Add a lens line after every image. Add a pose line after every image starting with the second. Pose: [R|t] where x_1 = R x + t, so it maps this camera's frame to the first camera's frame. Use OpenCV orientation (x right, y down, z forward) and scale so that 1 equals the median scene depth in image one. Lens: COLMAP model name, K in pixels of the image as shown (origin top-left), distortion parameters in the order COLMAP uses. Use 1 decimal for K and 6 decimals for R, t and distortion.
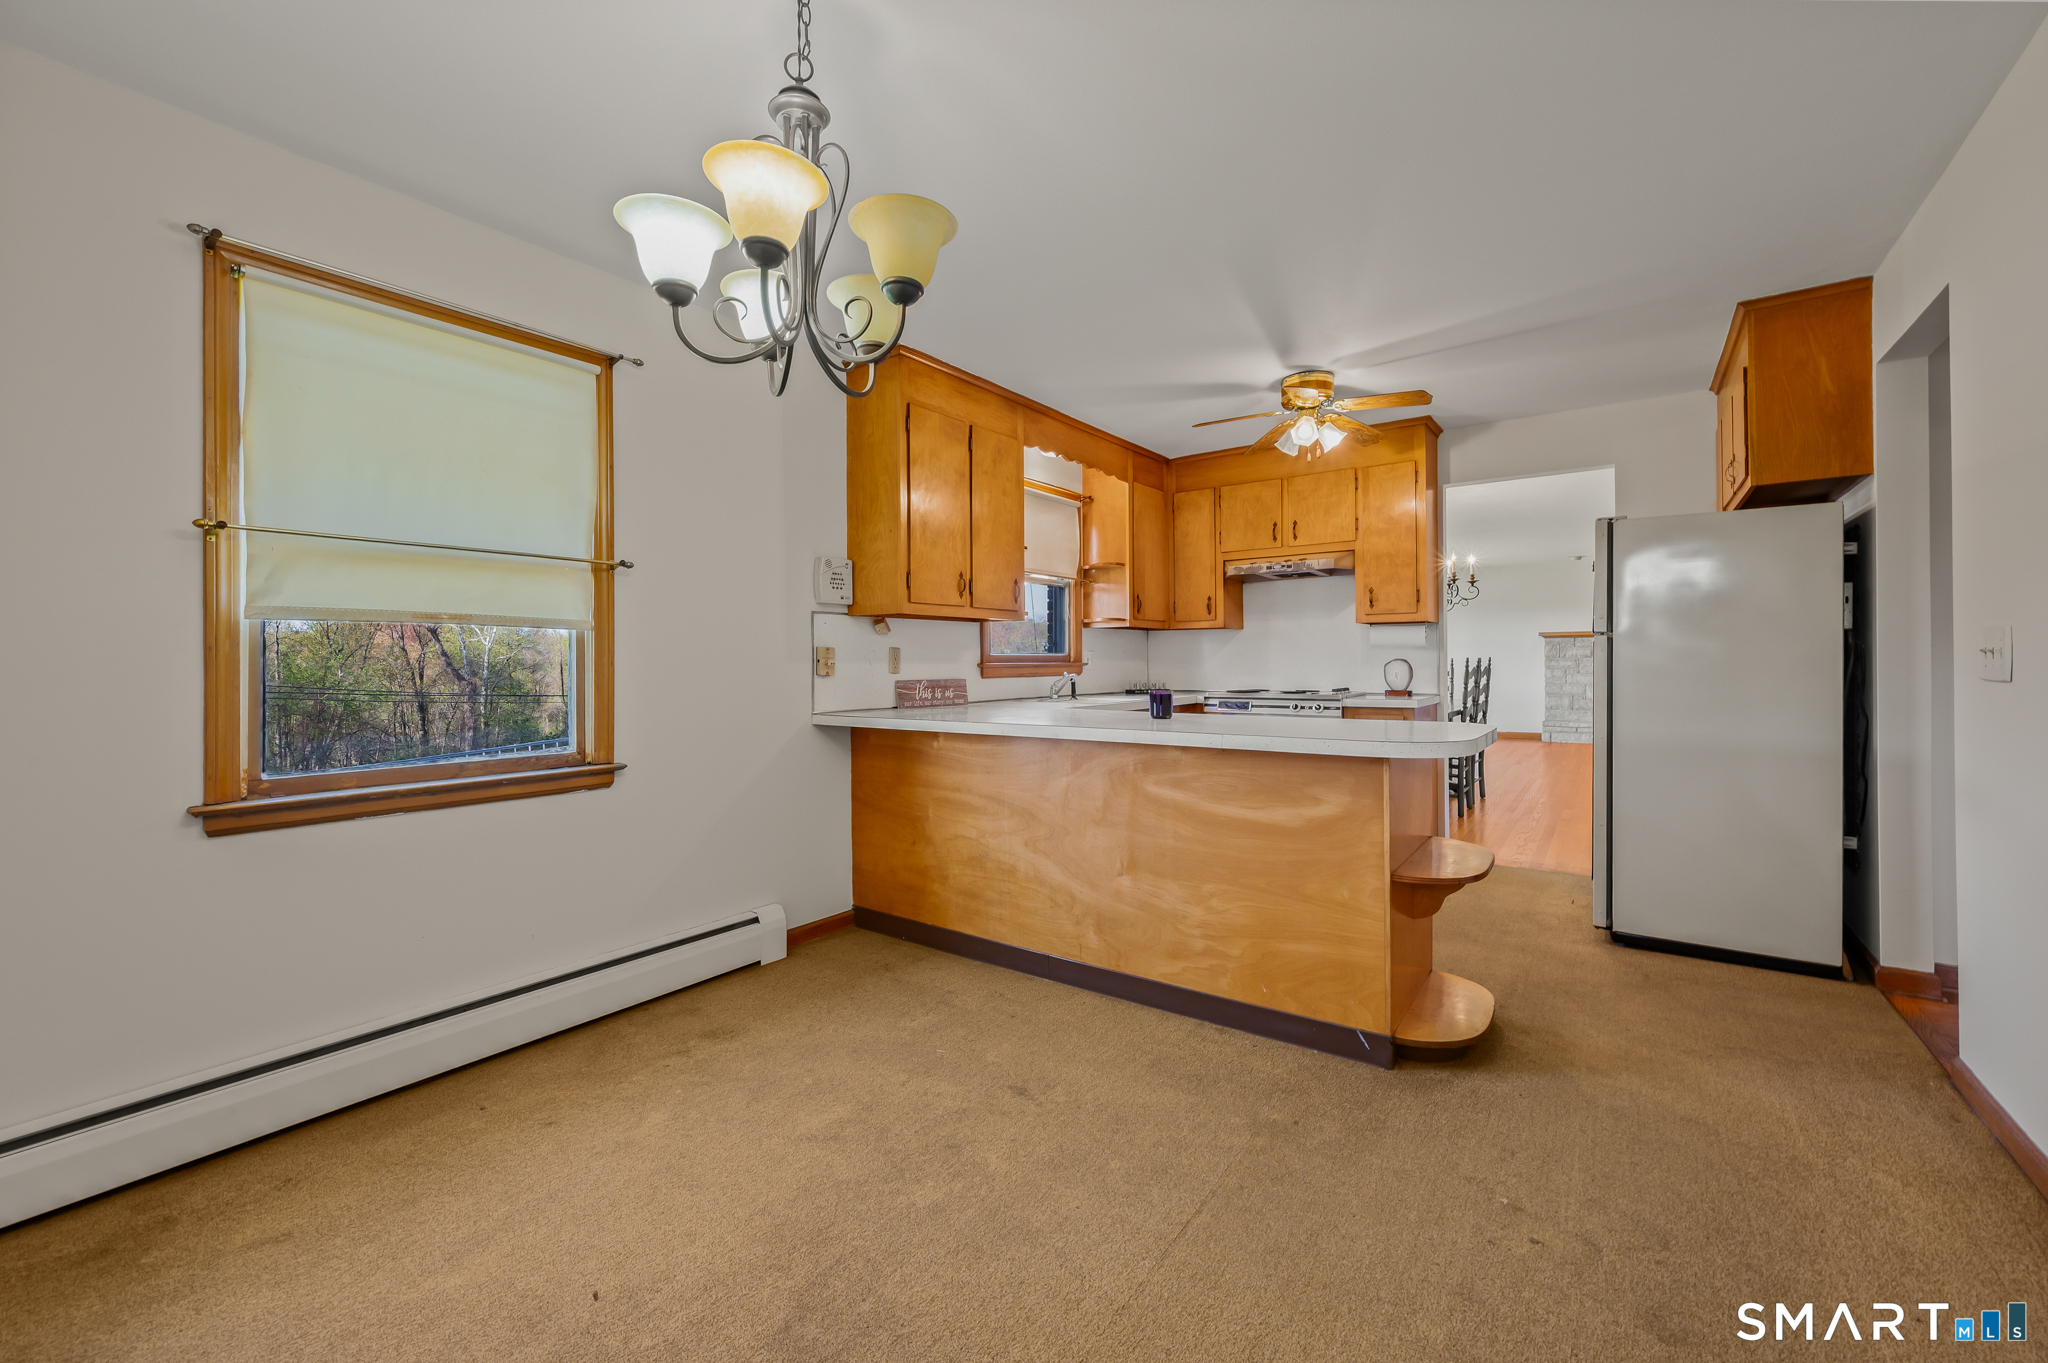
lens RADIAL K [[821.5, 0, 1025.4], [0, 821.5, 664.7], [0, 0, 1]] dist [-0.001630, 0.000846]
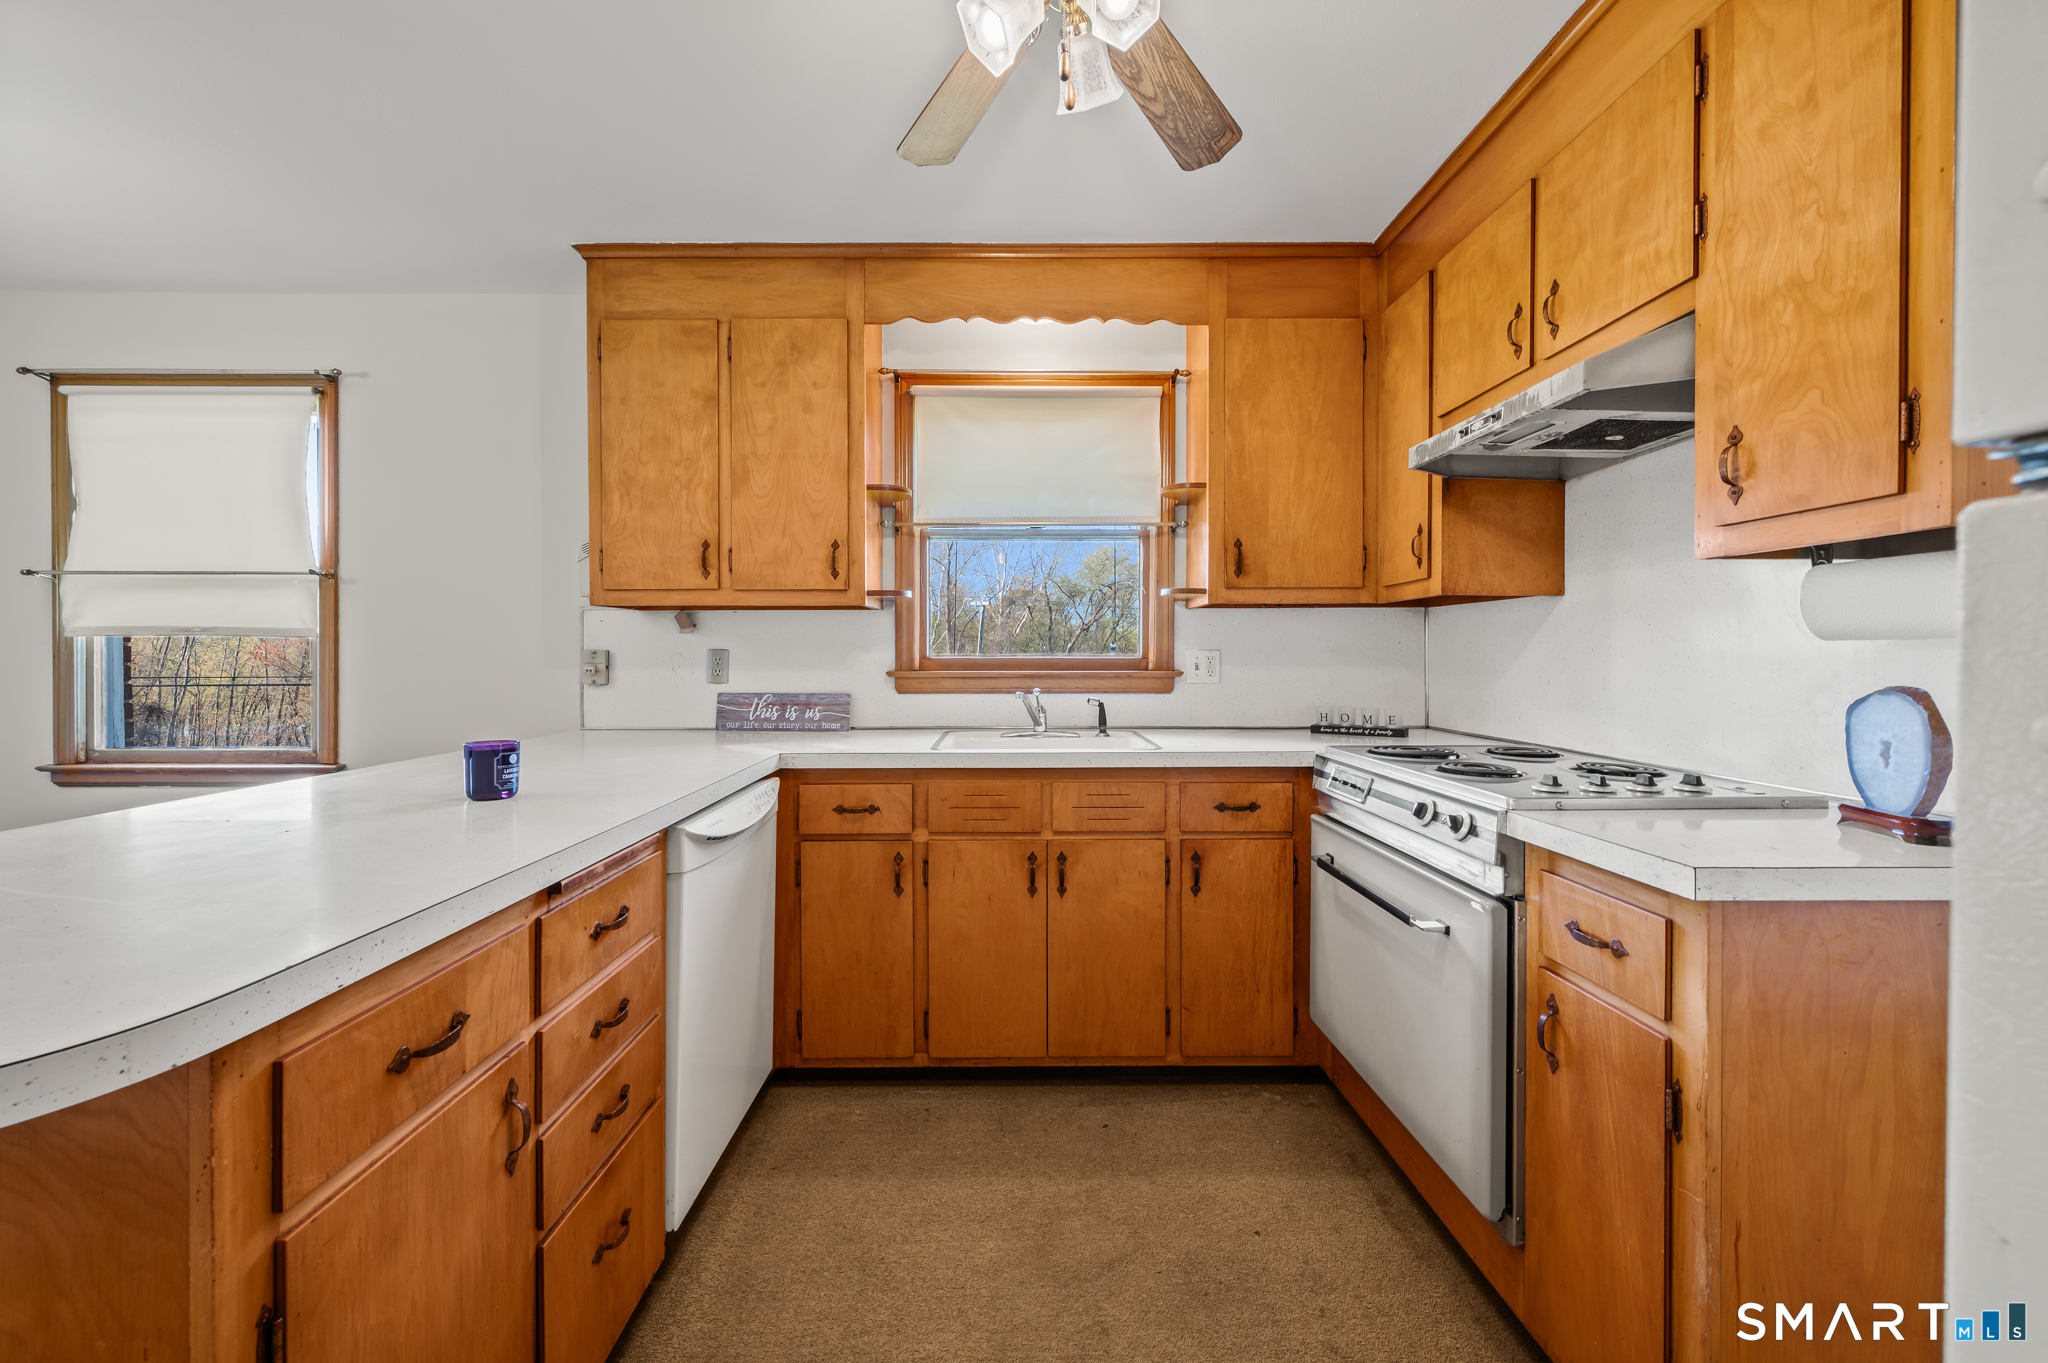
lens RADIAL K [[821.5, 0, 987.5], [0, 821.5, 662.8], [0, 0, 1]] dist [-0.001630, 0.000846]
pose [[0.589758, 0.014515, -0.807449, 0.824907], [-0.005185, 0.999886, 0.014188, -0.028224], [0.807563, -0.004181, 0.589766, 1.044375]]
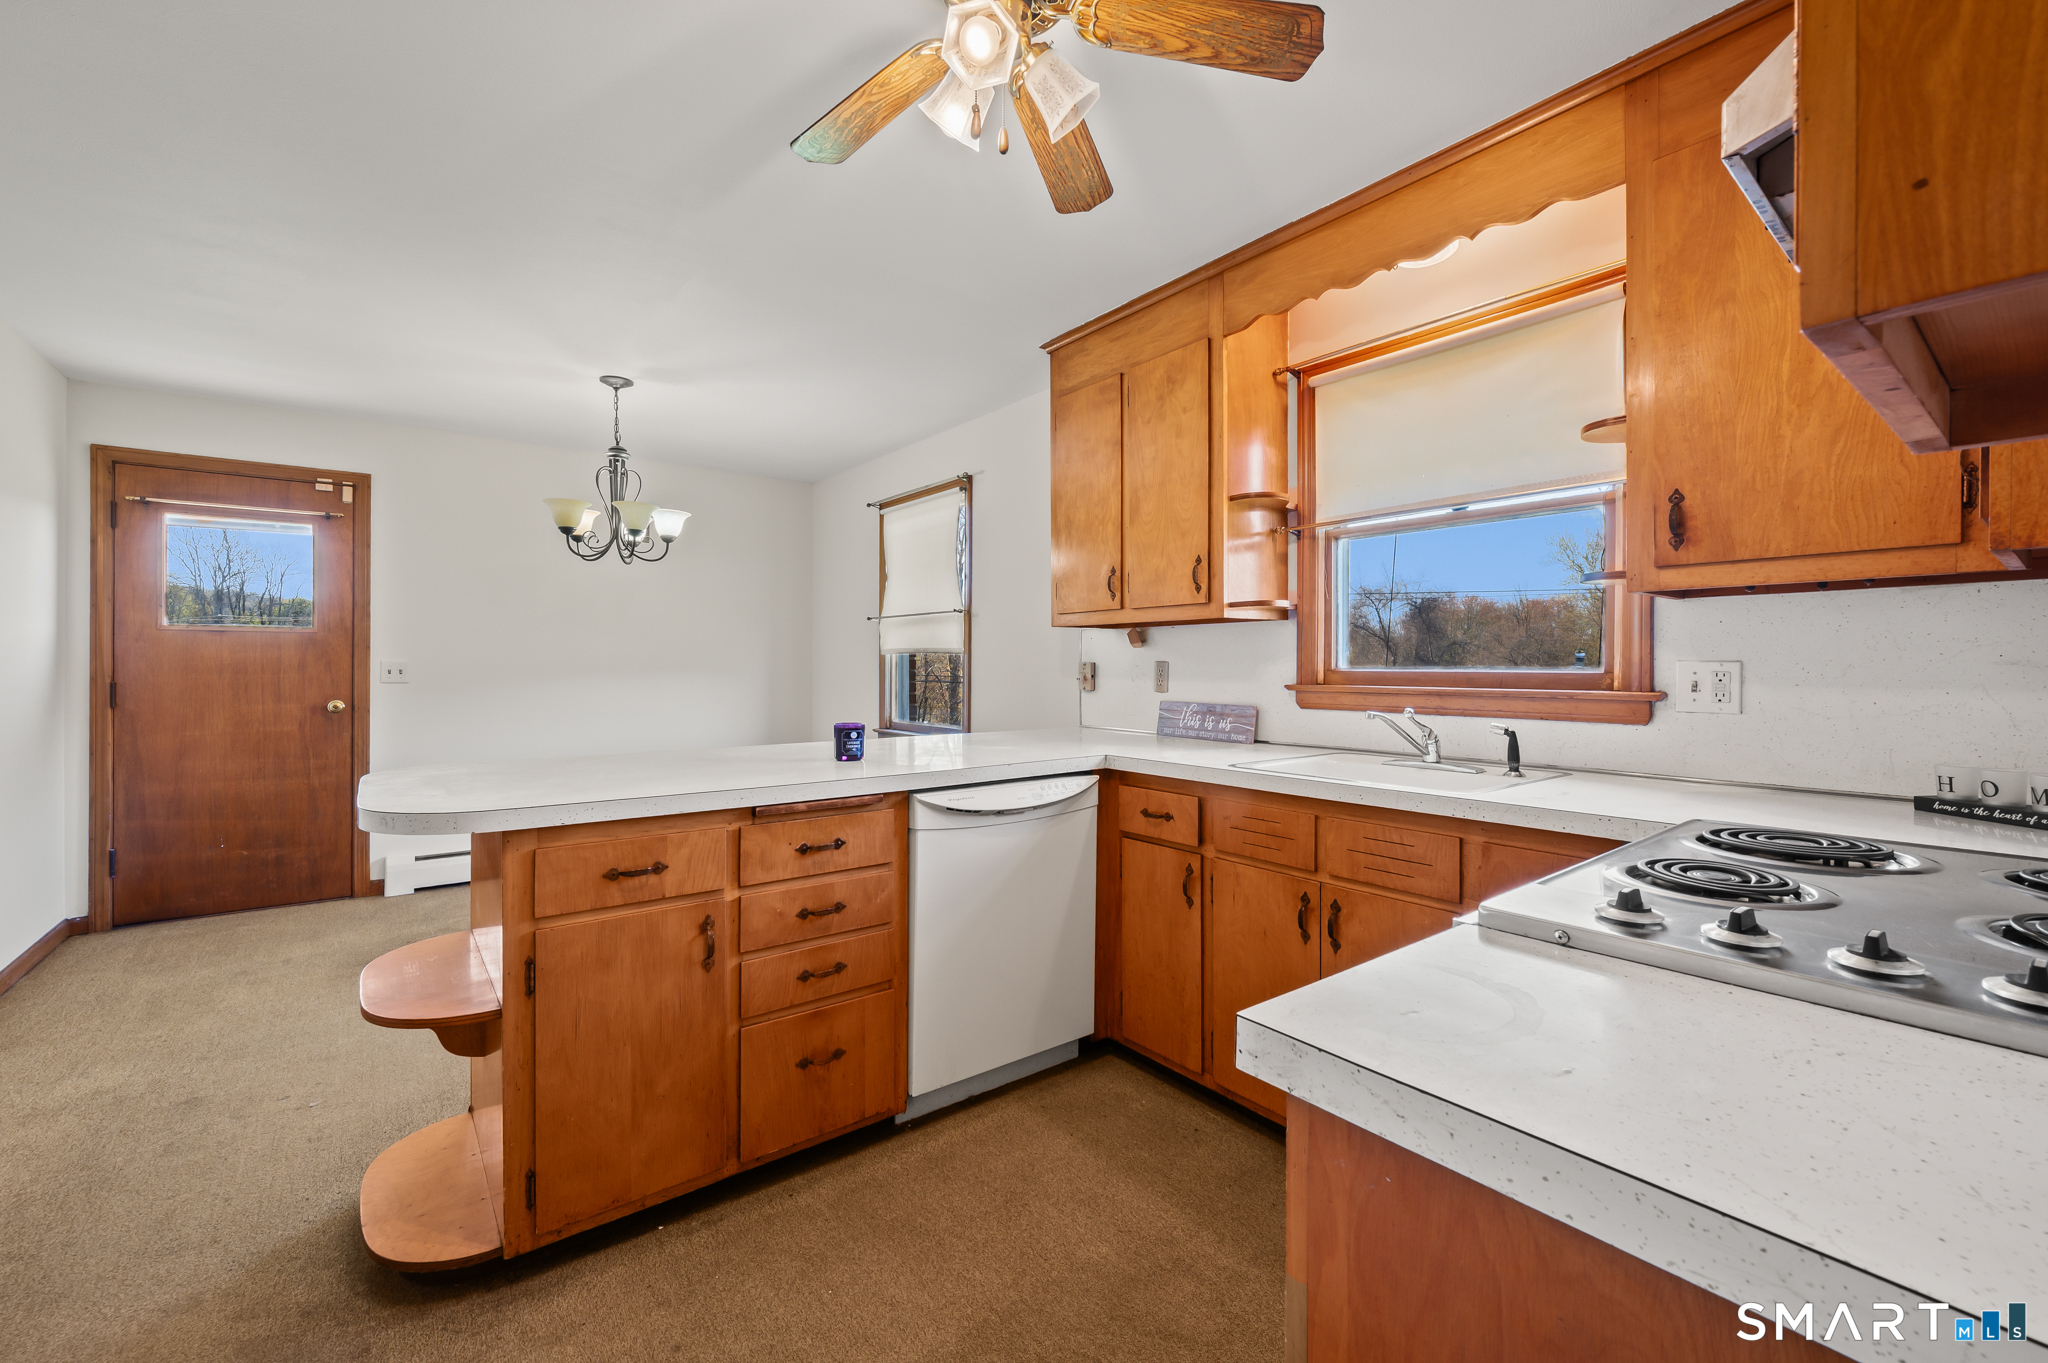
lens RADIAL K [[821.5, 0, 1018.9], [0, 821.5, 666.2], [0, 0, 1]] dist [-0.001630, 0.000846]
pose [[-0.272423, 0.007572, -0.962148, 0.947940], [-0.001659, 0.999964, 0.008339, -0.031496], [0.962176, 0.003868, -0.272401, 1.506648]]
